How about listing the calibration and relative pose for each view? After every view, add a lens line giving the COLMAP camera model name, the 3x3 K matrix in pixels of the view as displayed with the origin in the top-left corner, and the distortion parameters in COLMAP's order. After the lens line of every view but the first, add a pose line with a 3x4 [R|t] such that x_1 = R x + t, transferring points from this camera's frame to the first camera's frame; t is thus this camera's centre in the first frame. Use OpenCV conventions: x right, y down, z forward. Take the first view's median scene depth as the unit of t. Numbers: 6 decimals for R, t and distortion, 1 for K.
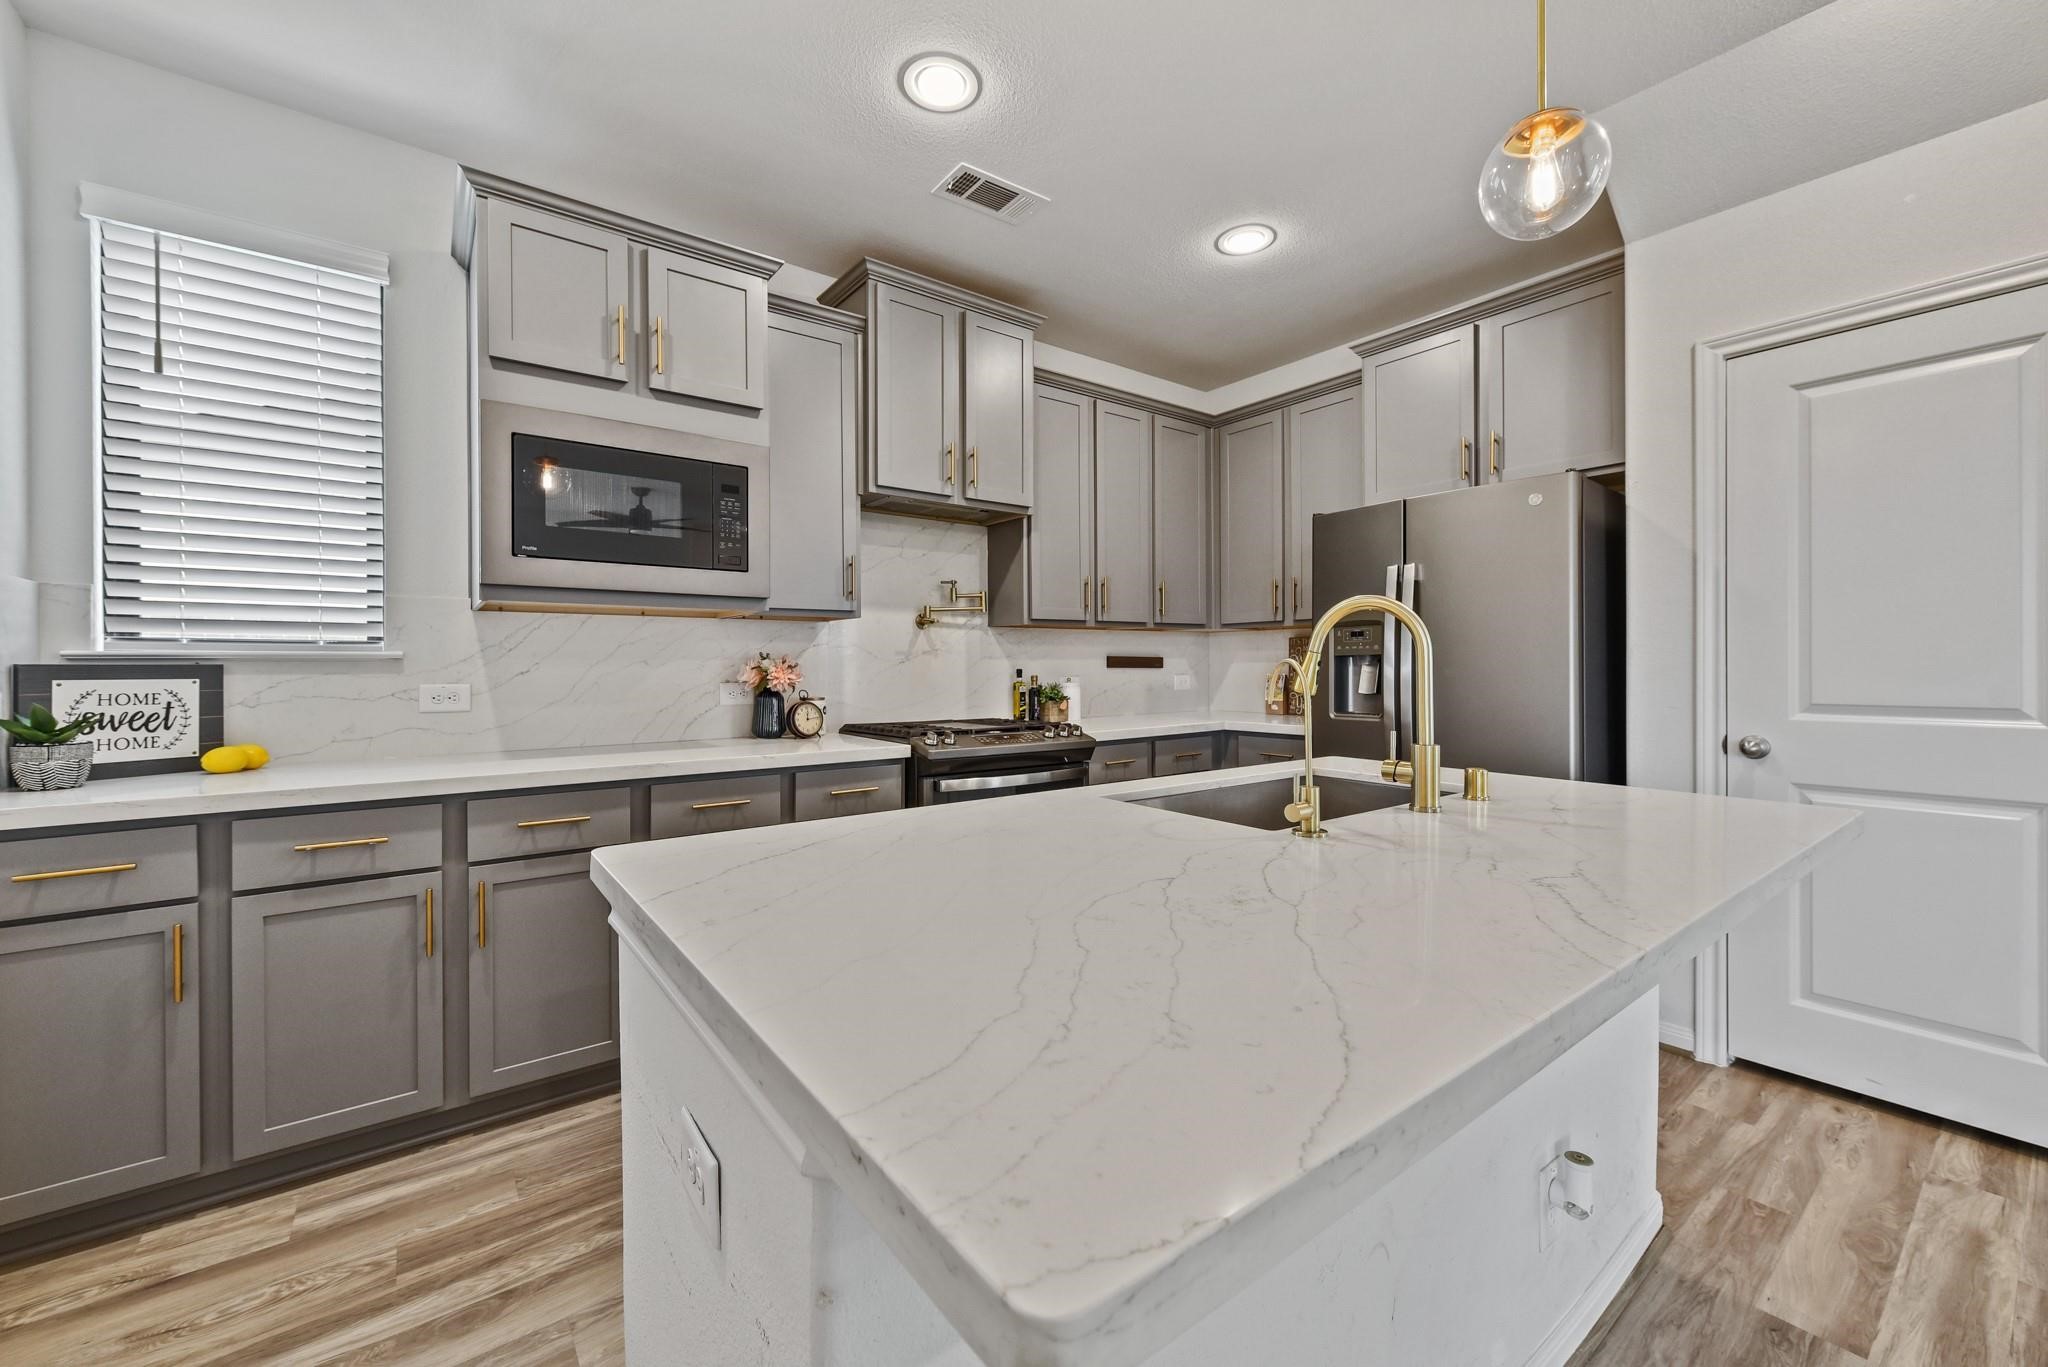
lens RADIAL K [[817.1, 0, 1031.4], [0, 817.1, 676.5], [0, 0, 1]] dist [0.011156, -0.004390]
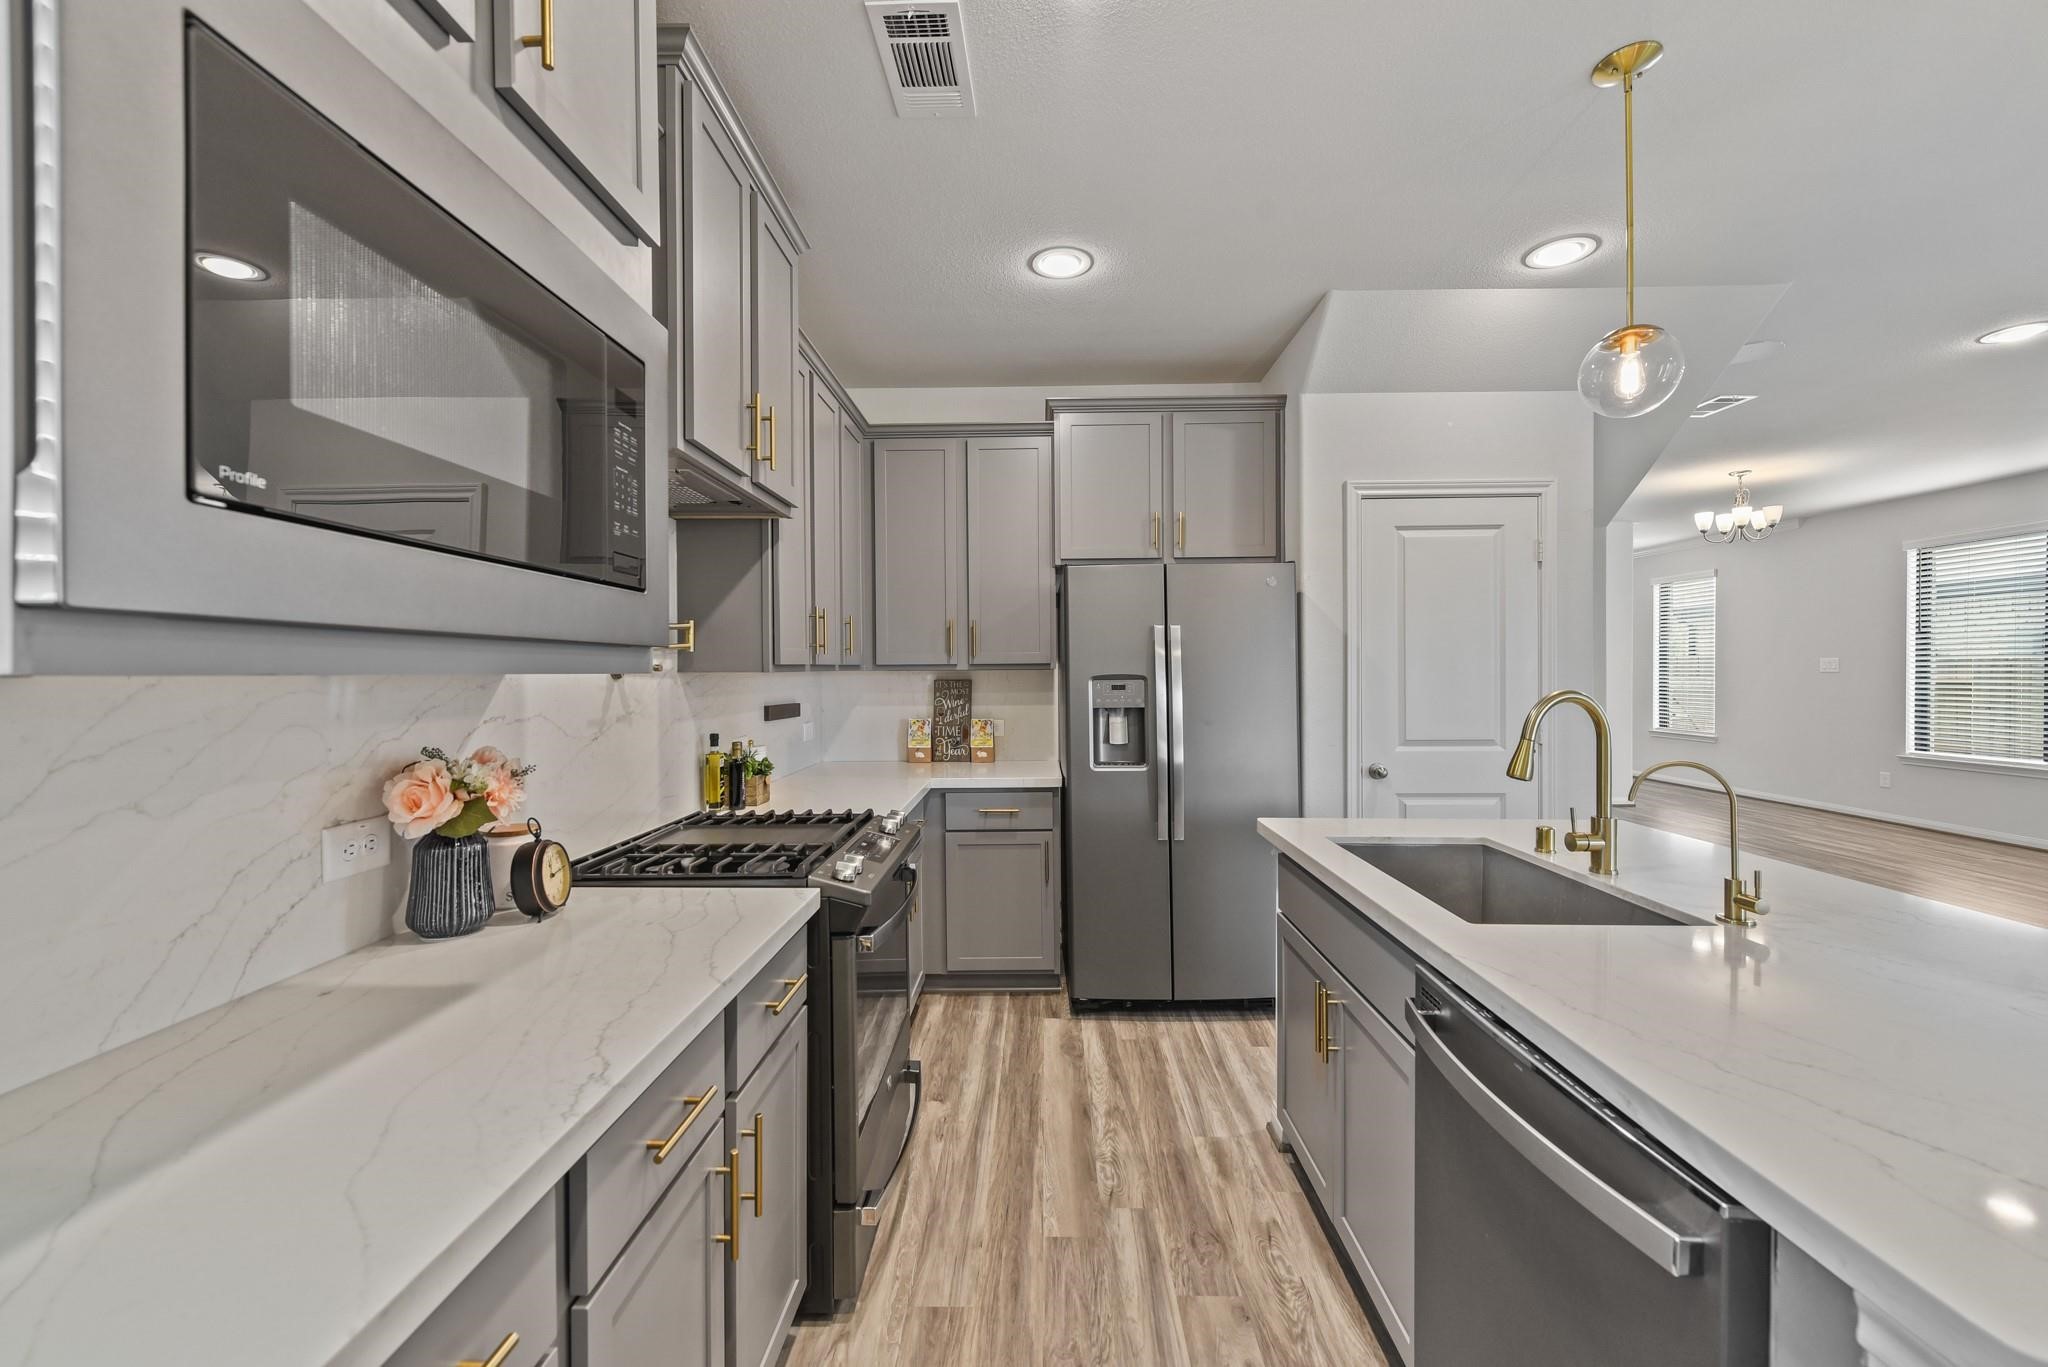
lens RADIAL K [[817.1, 0, 1031.4], [0, 817.1, 676.5], [0, 0, 1]] dist [0.011156, -0.004390]
pose [[0.614487, -0.004470, 0.788914, -0.475773], [0.011259, 0.999932, -0.003104, -0.063032], [-0.788847, 0.010790, 0.614495, 0.452489]]
